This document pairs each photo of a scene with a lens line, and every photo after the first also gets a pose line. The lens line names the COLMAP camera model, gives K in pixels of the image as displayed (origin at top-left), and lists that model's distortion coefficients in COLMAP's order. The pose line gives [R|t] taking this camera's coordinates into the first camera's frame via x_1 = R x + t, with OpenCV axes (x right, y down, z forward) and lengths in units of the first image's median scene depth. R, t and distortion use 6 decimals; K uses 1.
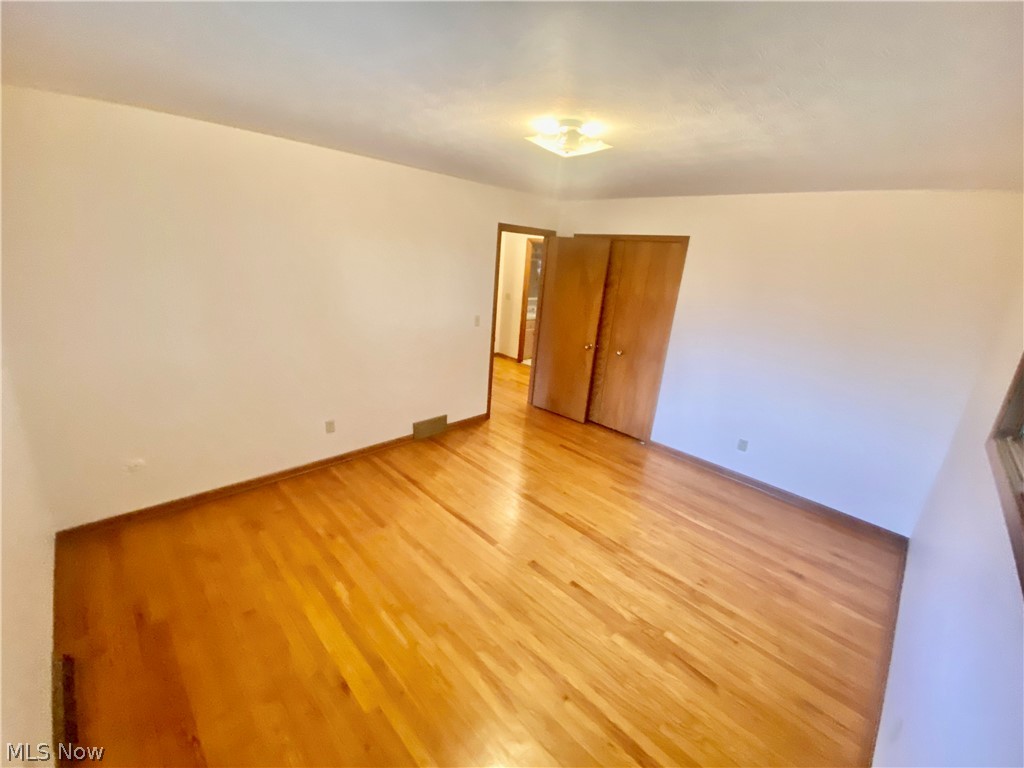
lens RADIAL K [[407.1, 0, 514.6], [0, 407.1, 380.5], [0, 0, 1]] dist [0.000853, -0.000510]
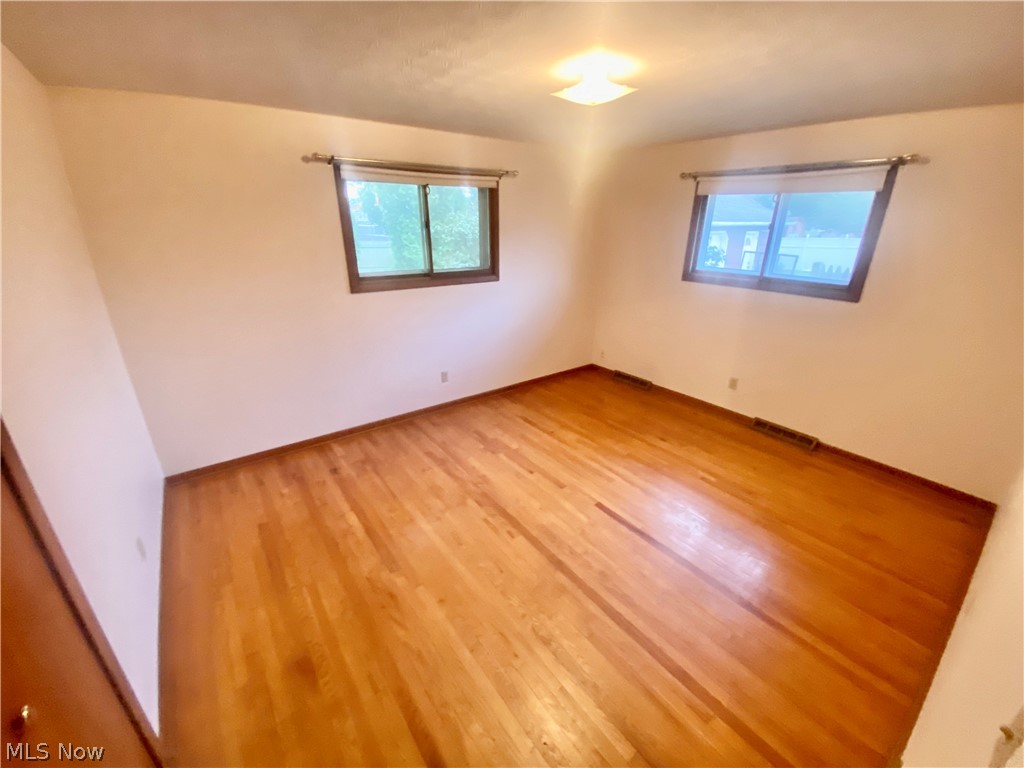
lens RADIAL K [[407.1, 0, 514.6], [0, 407.1, 380.5], [0, 0, 1]] dist [0.000853, -0.000510]
pose [[-0.987757, -0.118162, 0.101856, 0.102163], [-0.029353, 0.782018, 0.622564, -0.530575], [-0.153217, 0.611952, -0.775912, 1.851065]]
